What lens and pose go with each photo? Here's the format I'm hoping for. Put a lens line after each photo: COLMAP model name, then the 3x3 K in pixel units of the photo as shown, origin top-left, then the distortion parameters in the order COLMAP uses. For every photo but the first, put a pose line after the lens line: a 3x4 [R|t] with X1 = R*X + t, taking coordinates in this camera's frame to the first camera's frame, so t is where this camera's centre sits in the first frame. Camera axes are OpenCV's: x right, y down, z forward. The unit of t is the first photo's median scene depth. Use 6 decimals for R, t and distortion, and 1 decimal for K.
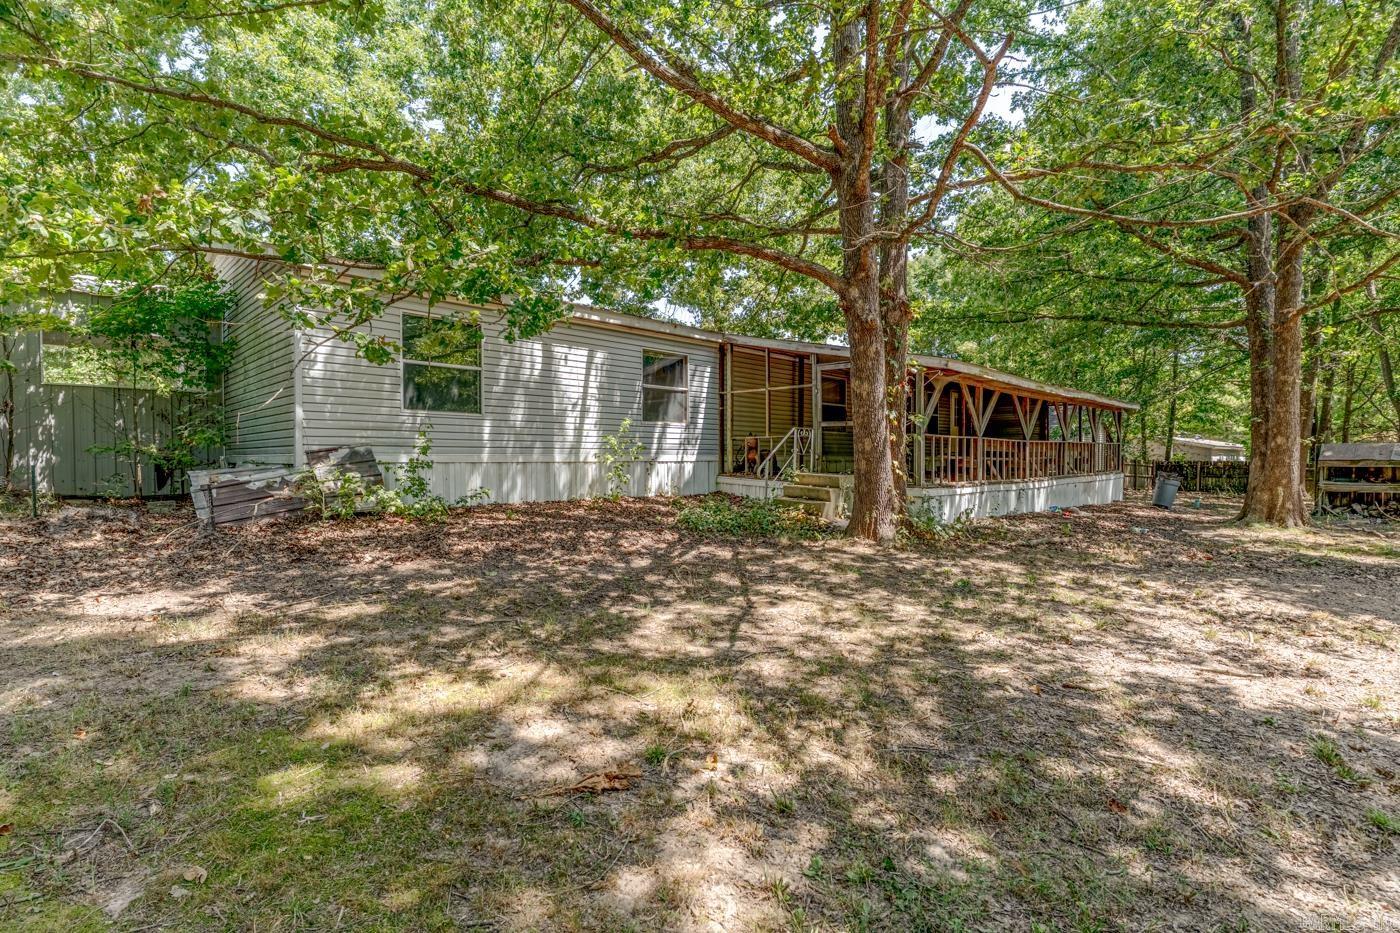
lens RADIAL K [[654.8, 0, 697.0], [0, 654.8, 470.5], [0, 0, 1]] dist [-0.000164, -0.000336]
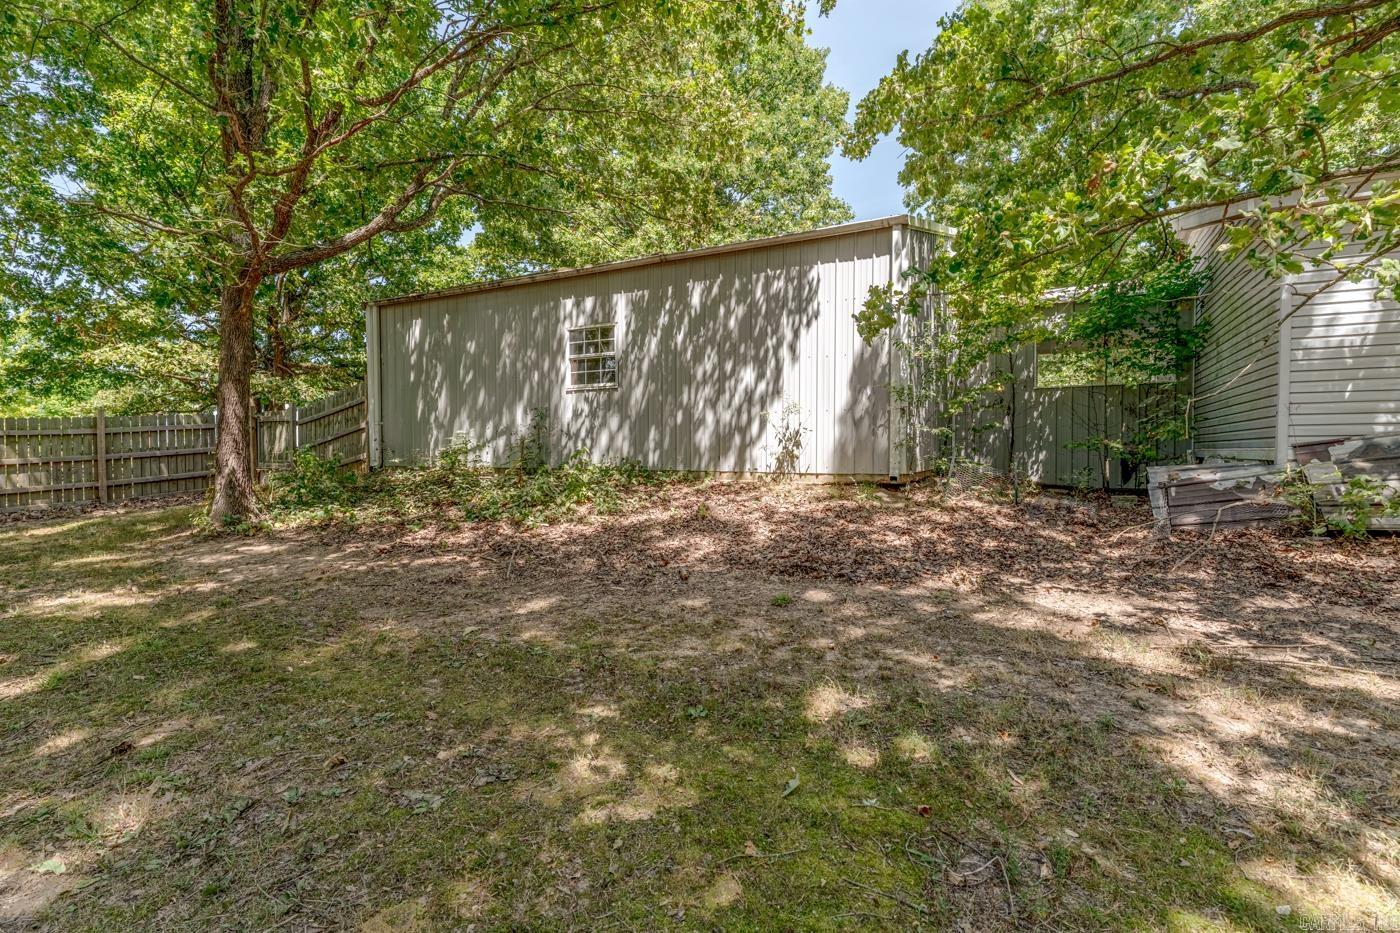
lens RADIAL K [[654.8, 0, 697.0], [0, 654.8, 470.5], [0, 0, 1]] dist [-0.000164, -0.000336]
pose [[0.280833, 0.028987, -0.959319, -0.056702], [-0.017256, 0.999535, 0.025150, -0.006891], [0.959602, 0.009491, 0.281202, 0.118504]]
